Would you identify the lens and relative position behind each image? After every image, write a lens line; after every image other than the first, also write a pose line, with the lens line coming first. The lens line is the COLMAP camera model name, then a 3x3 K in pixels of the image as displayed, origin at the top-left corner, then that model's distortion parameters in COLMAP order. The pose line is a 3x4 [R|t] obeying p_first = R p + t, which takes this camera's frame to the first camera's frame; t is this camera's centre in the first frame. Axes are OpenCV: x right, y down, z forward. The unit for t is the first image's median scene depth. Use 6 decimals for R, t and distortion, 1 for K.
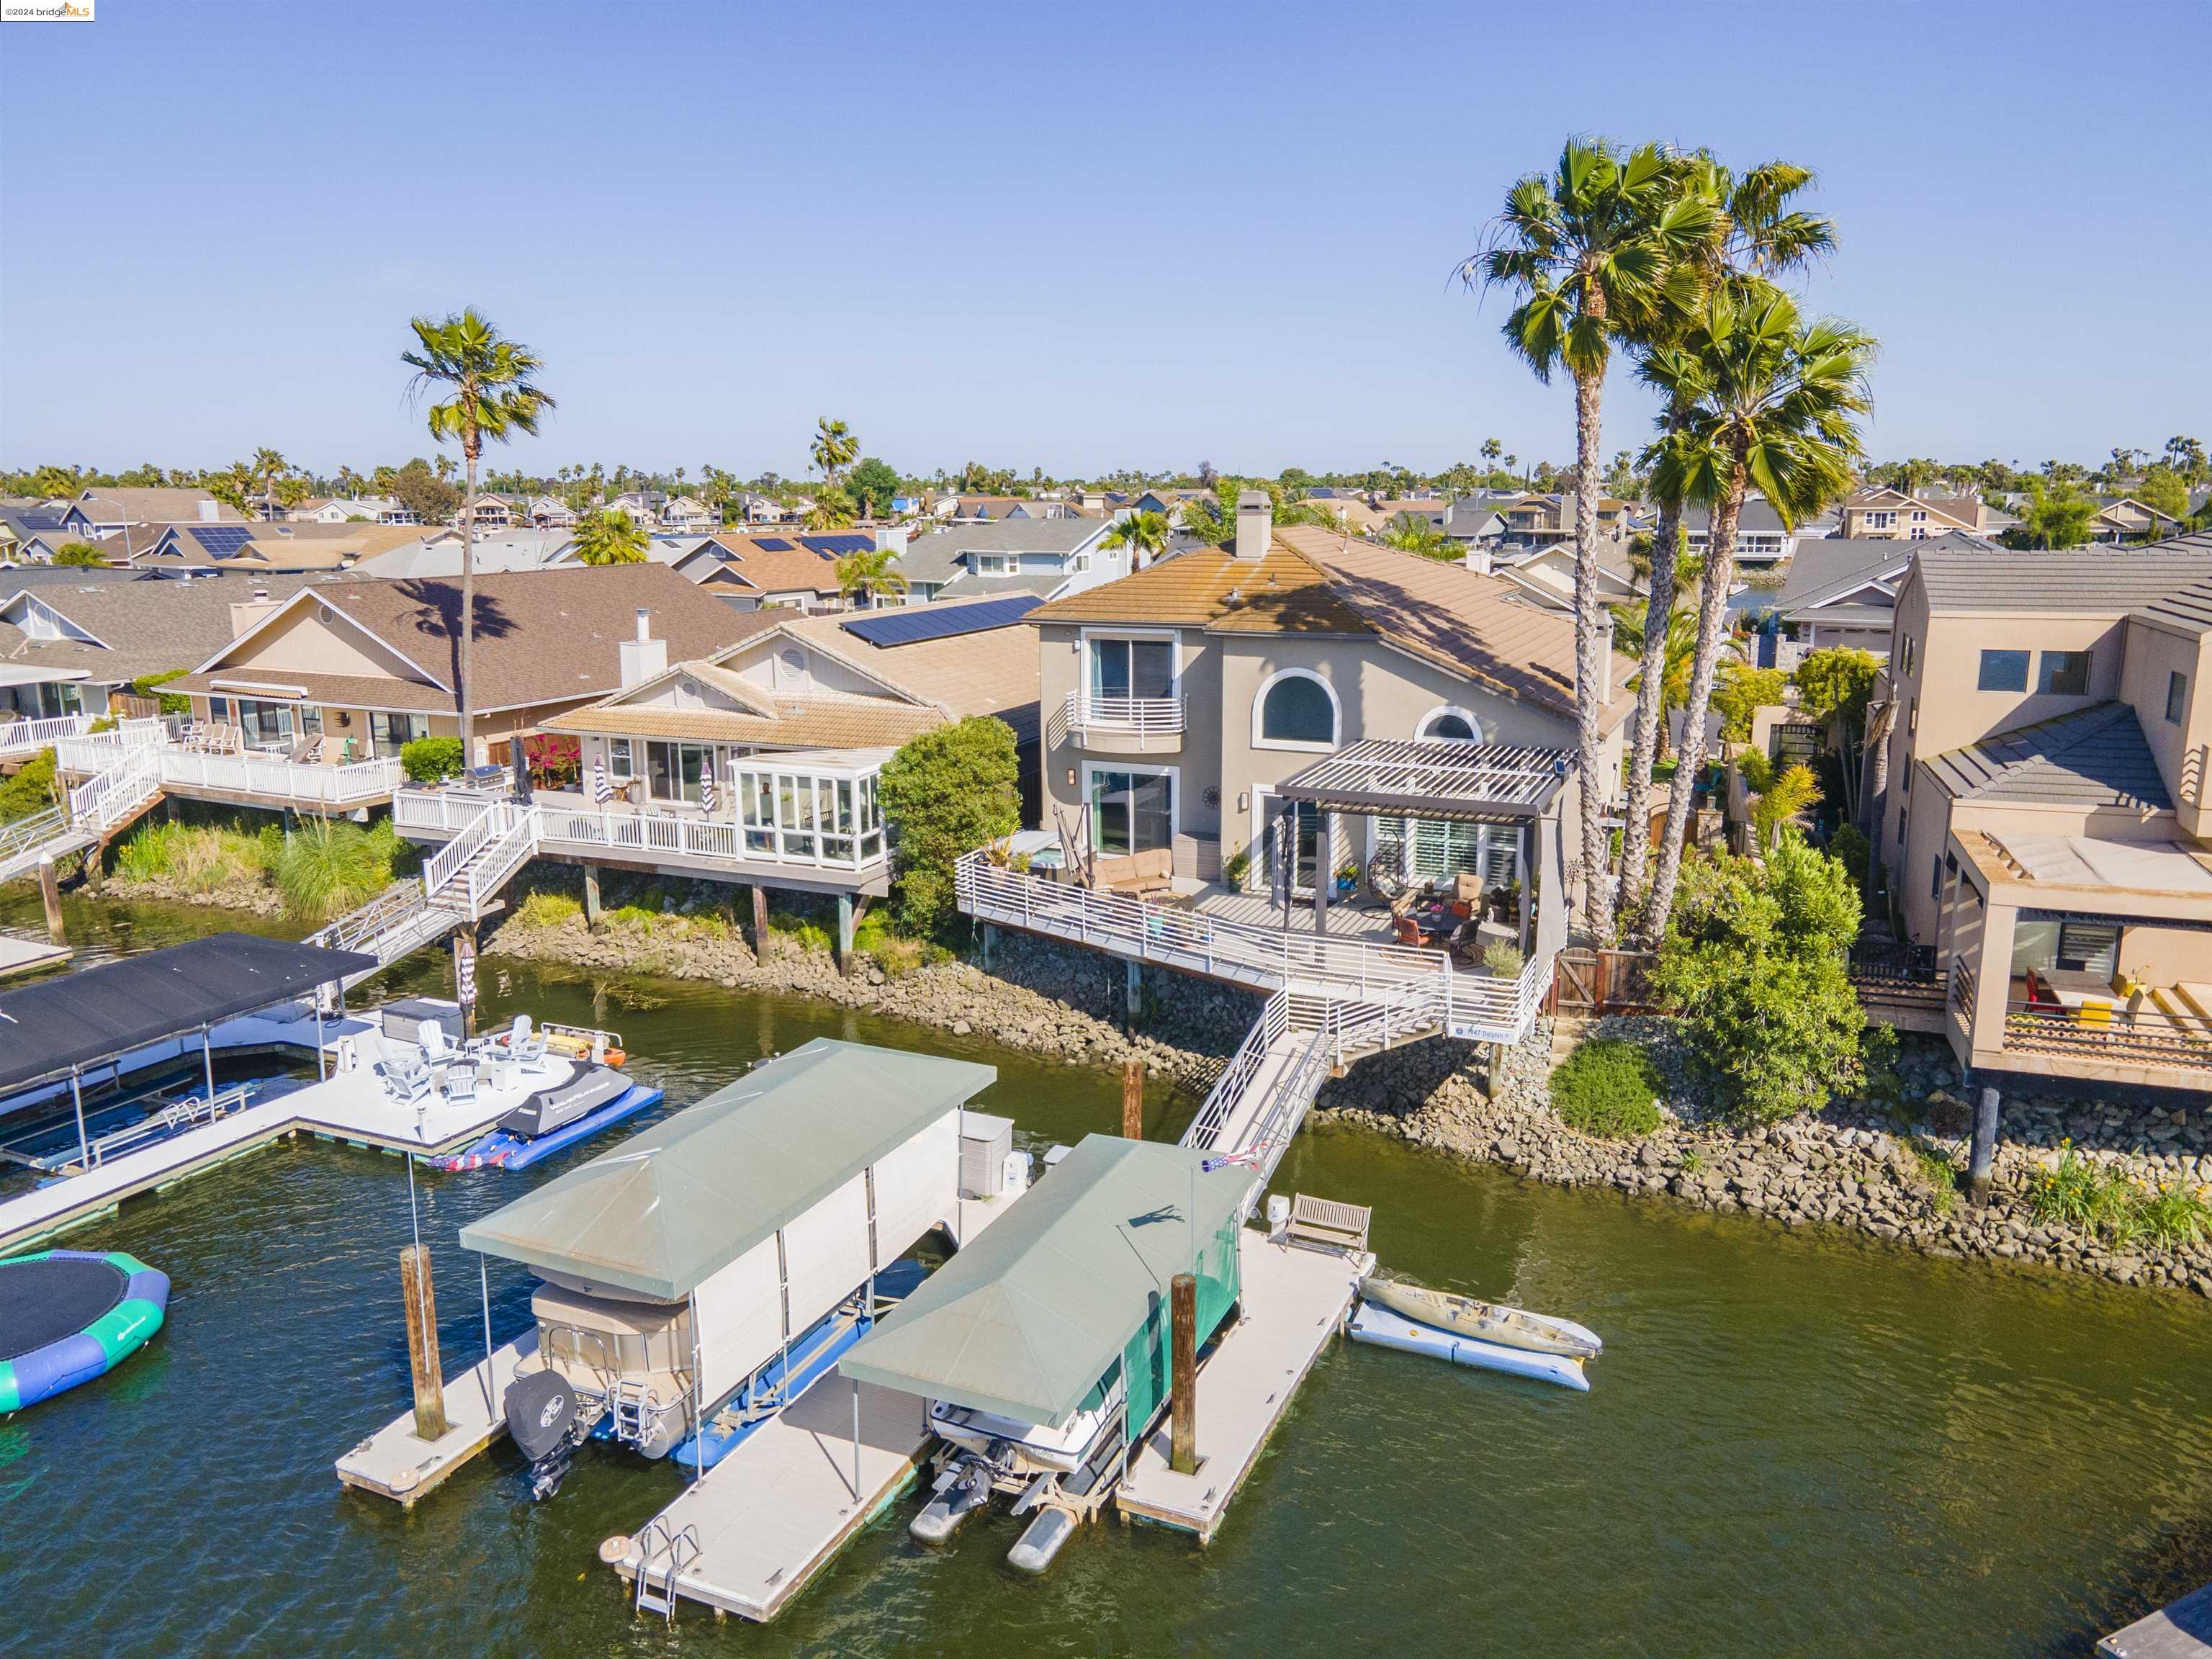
lens RADIAL K [[1613.4, 0, 1109.5], [0, 1613.4, 827.5], [0, 0, 1]] dist [0.034572, 0.015509]
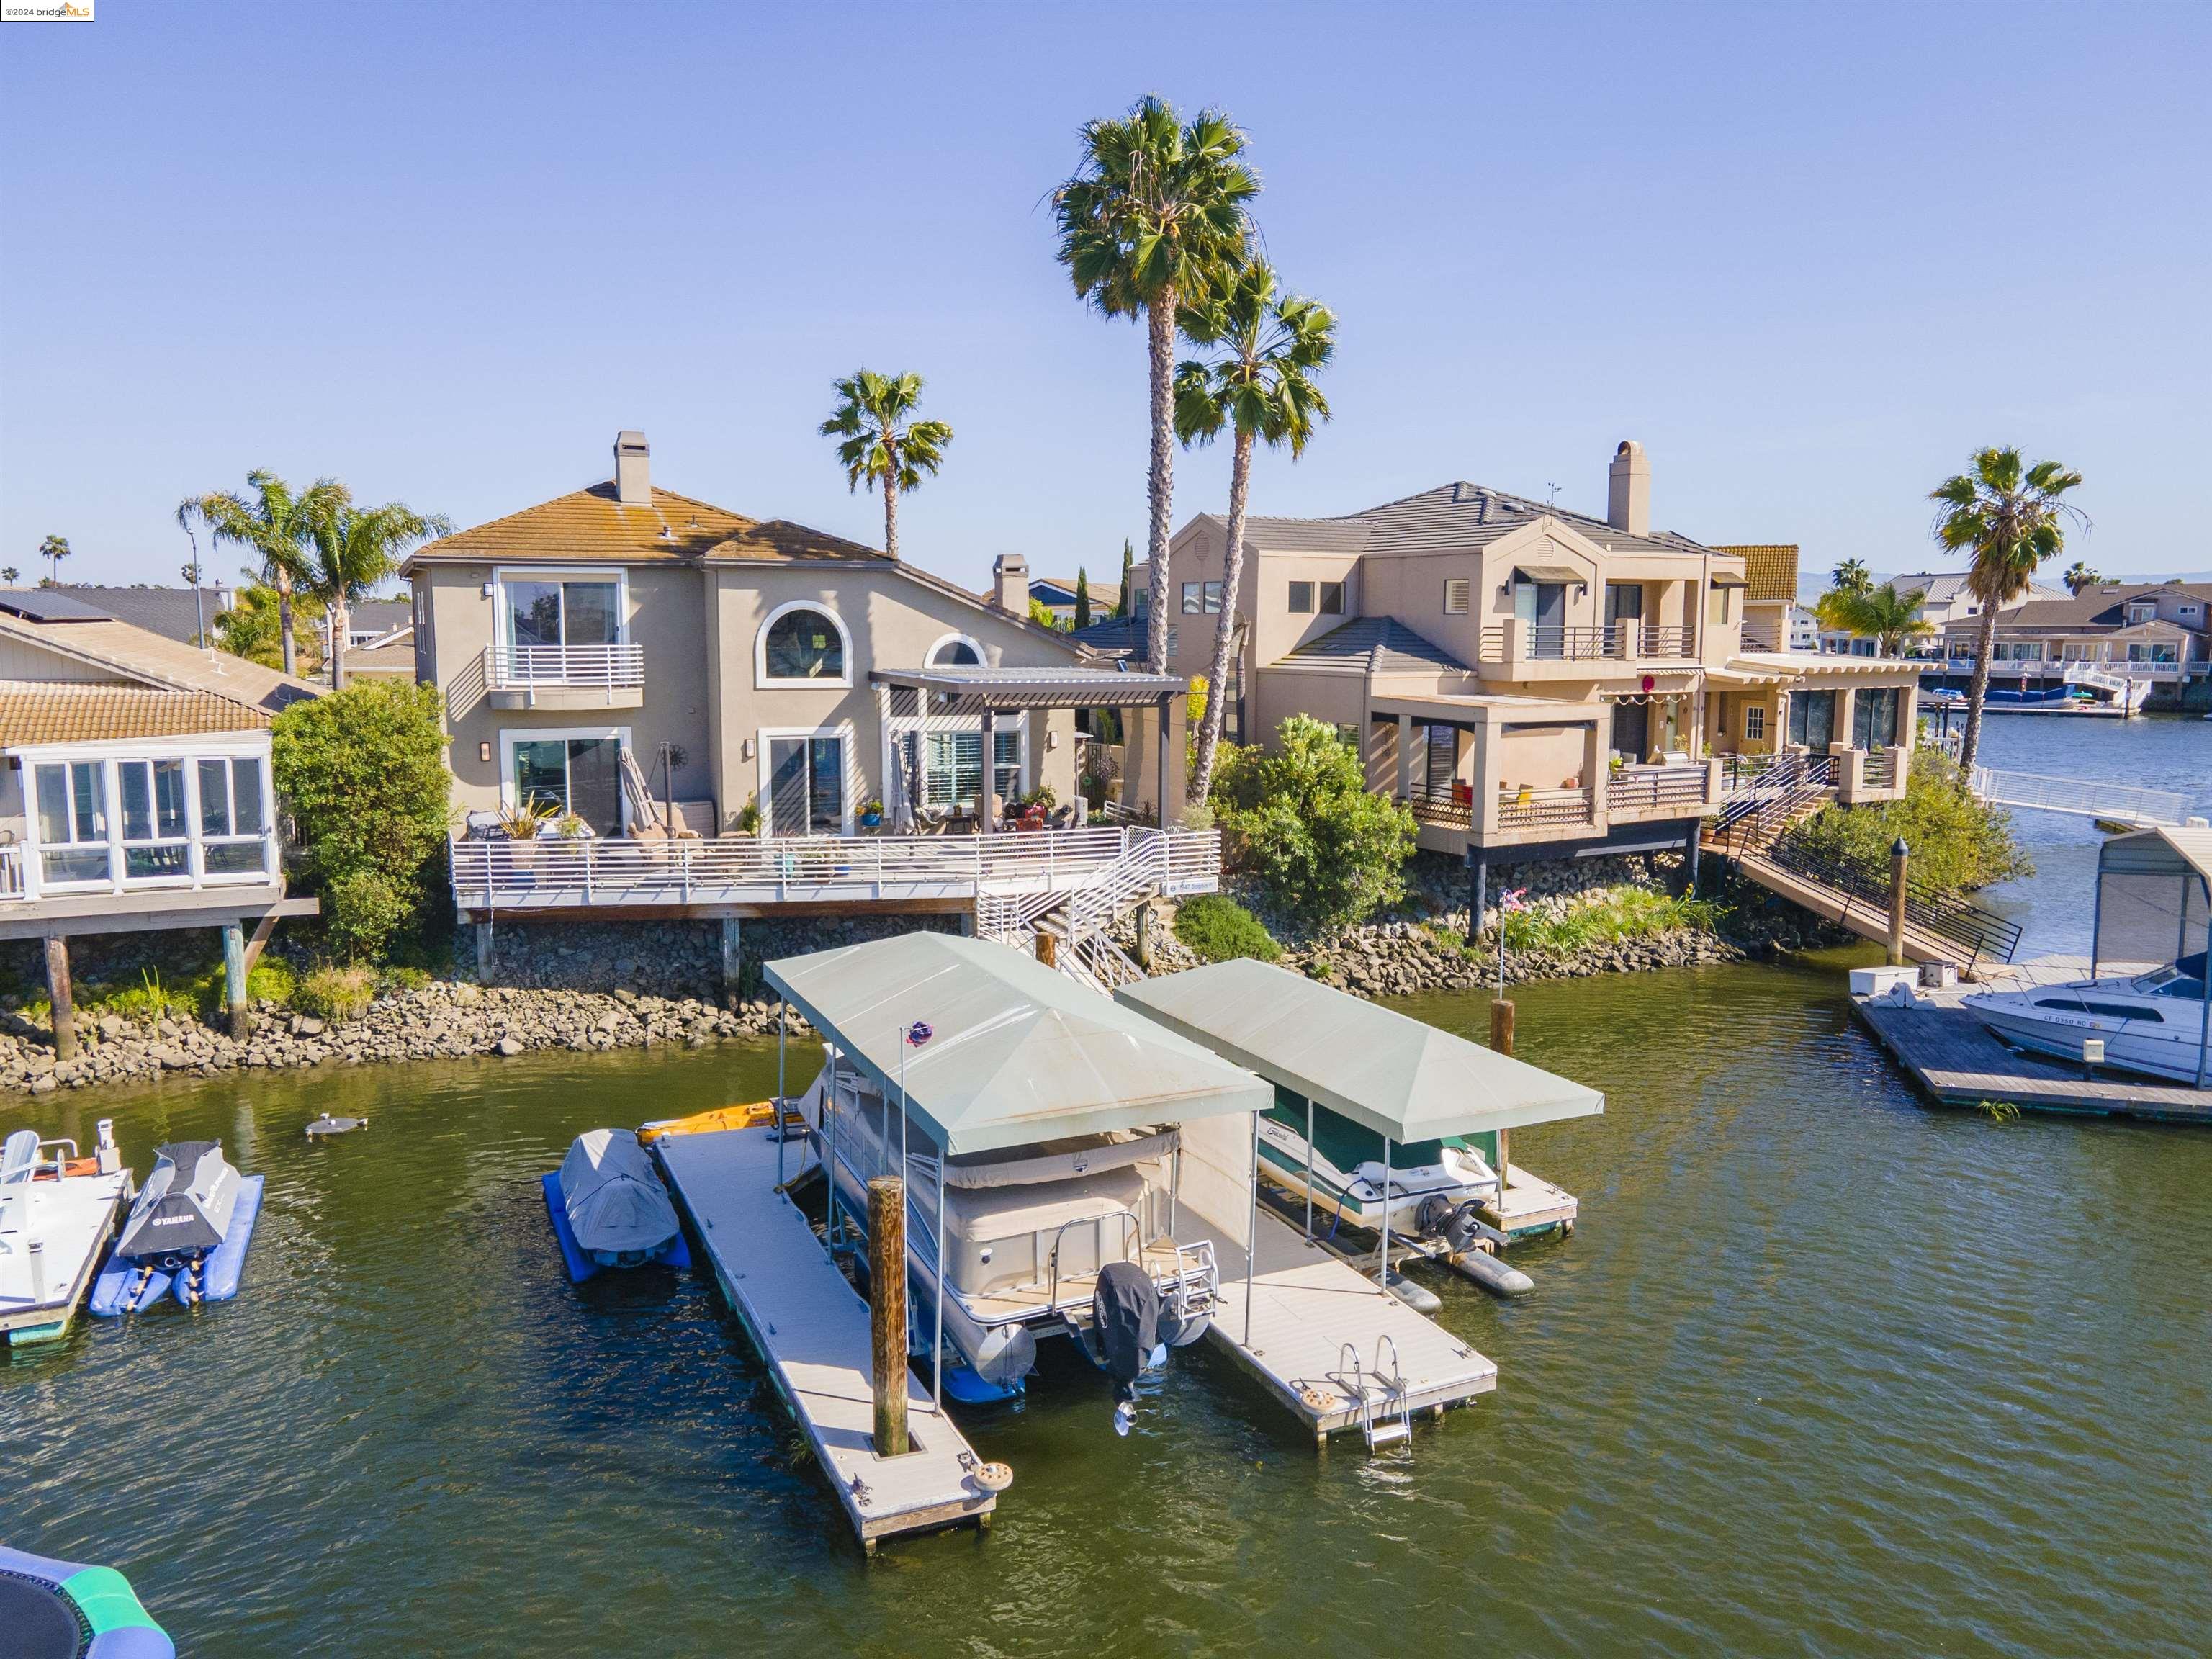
lens RADIAL K [[1613.4, 0, 1113.7], [0, 1613.4, 792.4], [0, 0, 1]] dist [0.034572, 0.015509]
pose [[0.649081, -0.072242, 0.757282, -0.479295], [0.151564, 0.987803, -0.035675, 0.072795], [-0.745468, 0.137933, 0.652113, 0.243714]]
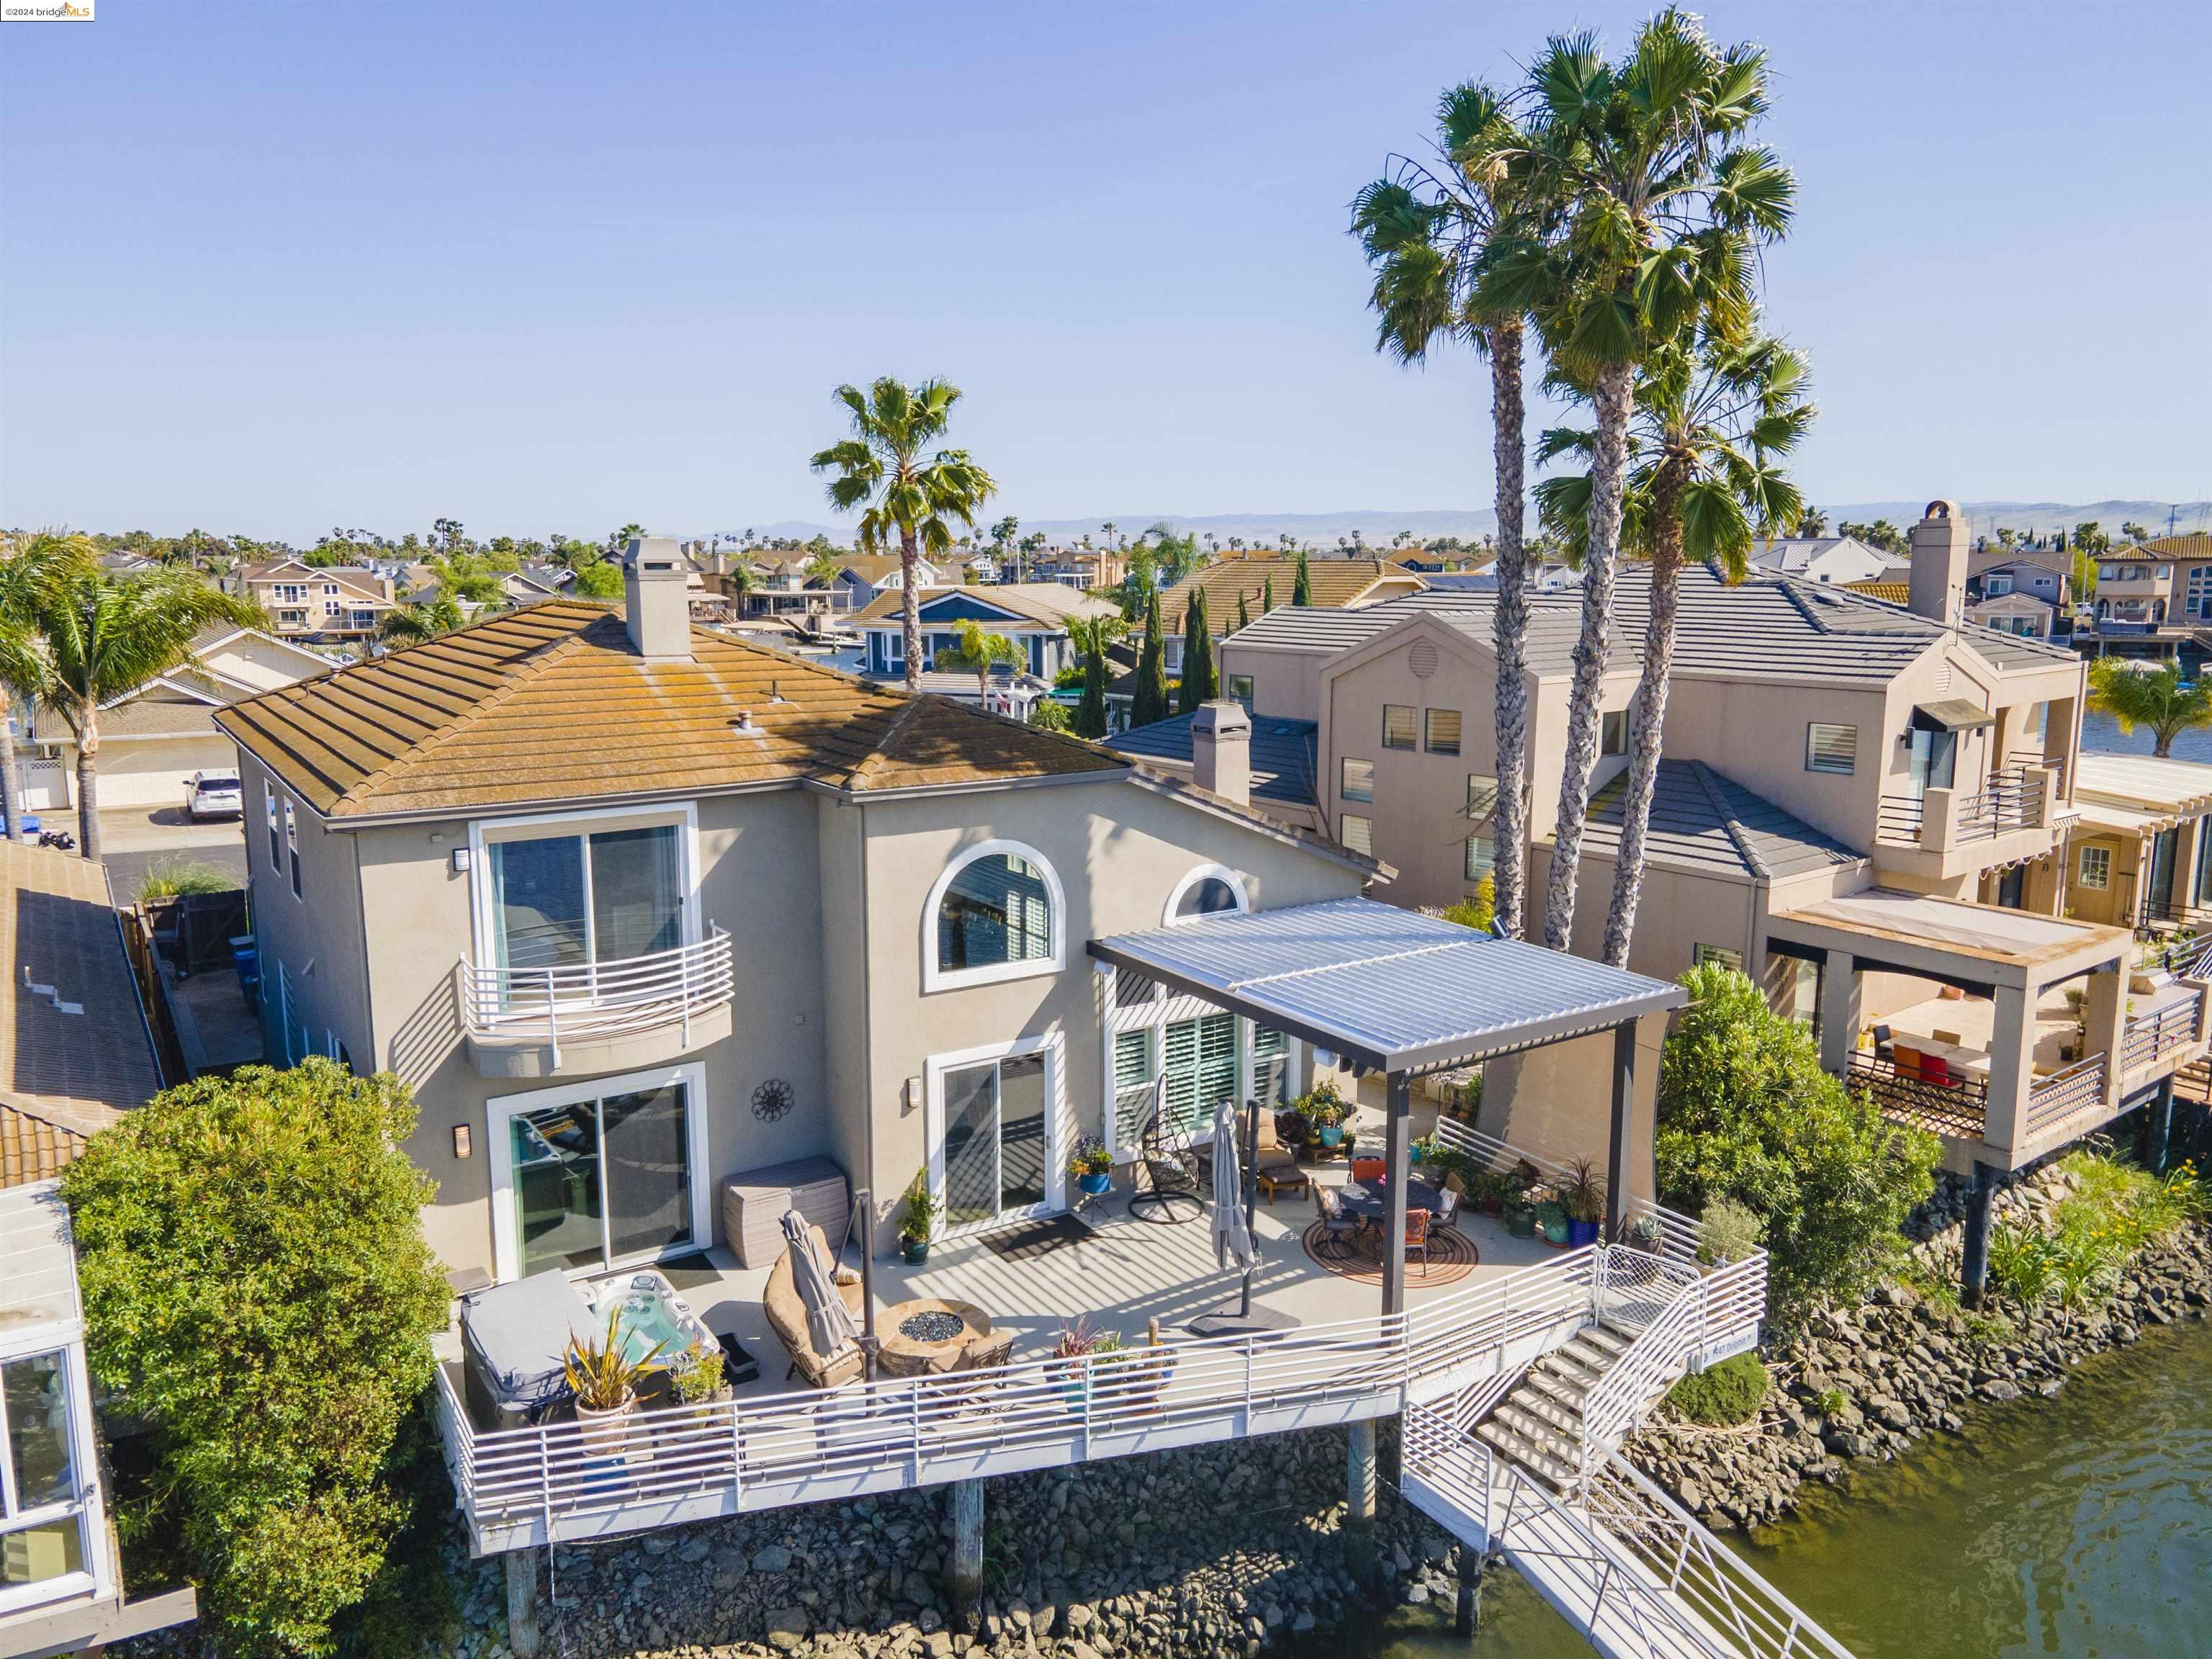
lens RADIAL K [[1613.4, 0, 1109.3], [0, 1613.4, 816.4], [0, 0, 1]] dist [0.034572, 0.015509]
pose [[0.529755, -0.131483, 0.837898, -0.328938], [0.174137, 0.983726, 0.044270, -0.120832], [-0.830082, 0.122457, 0.544029, 0.627329]]
